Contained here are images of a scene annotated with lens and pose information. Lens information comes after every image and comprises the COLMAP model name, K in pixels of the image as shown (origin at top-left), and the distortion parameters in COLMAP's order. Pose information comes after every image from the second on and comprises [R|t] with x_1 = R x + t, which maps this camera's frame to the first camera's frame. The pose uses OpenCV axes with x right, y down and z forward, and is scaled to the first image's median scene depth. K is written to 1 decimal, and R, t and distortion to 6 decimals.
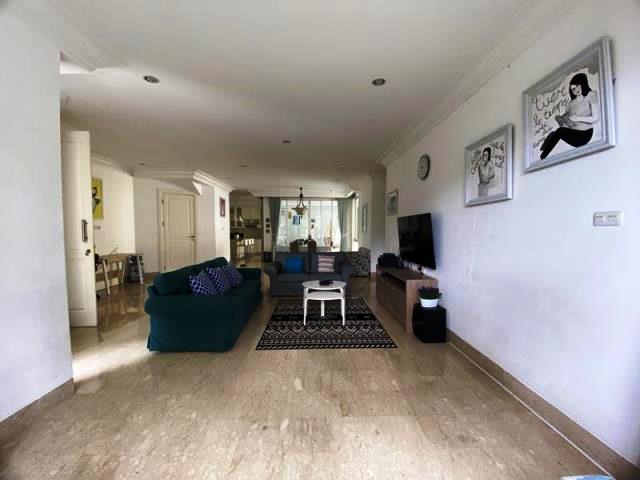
lens RADIAL K [[258.8, 0, 320.0], [0, 258.8, 235.7], [0, 0, 1]] dist [0.001100, -0.000726]
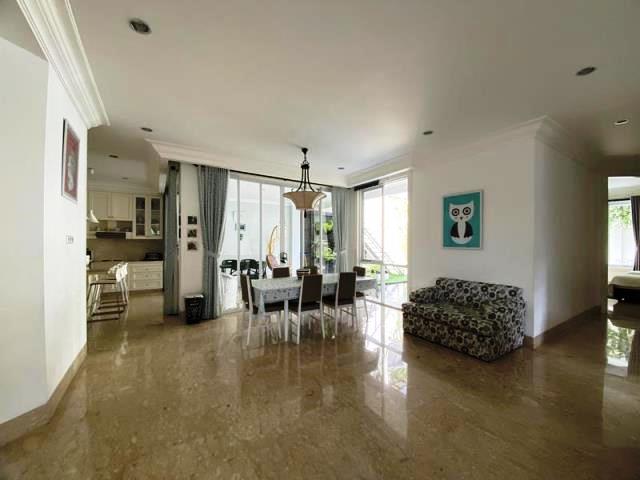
lens RADIAL K [[258.8, 0, 307.8], [0, 258.8, 241.8], [0, 0, 1]] dist [0.001100, -0.000726]
pose [[0.865304, 0.005541, 0.501217, -0.254669], [0.006733, 0.999720, -0.022677, -0.014205], [-0.501203, 0.022997, 0.865024, 0.546866]]
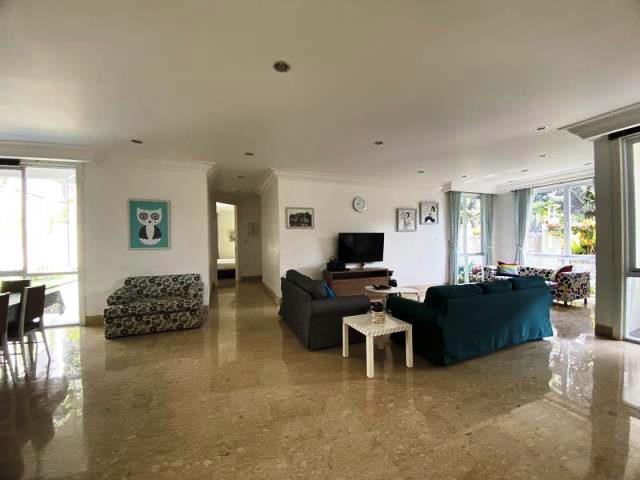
lens RADIAL K [[258.8, 0, 319.5], [0, 258.8, 242.0], [0, 0, 1]] dist [0.001100, -0.000726]
pose [[-0.306551, 0.001420, 0.951853, -0.413897], [0.035787, 0.999309, 0.010035, -0.018071], [-0.951181, 0.037140, -0.306390, 0.659229]]
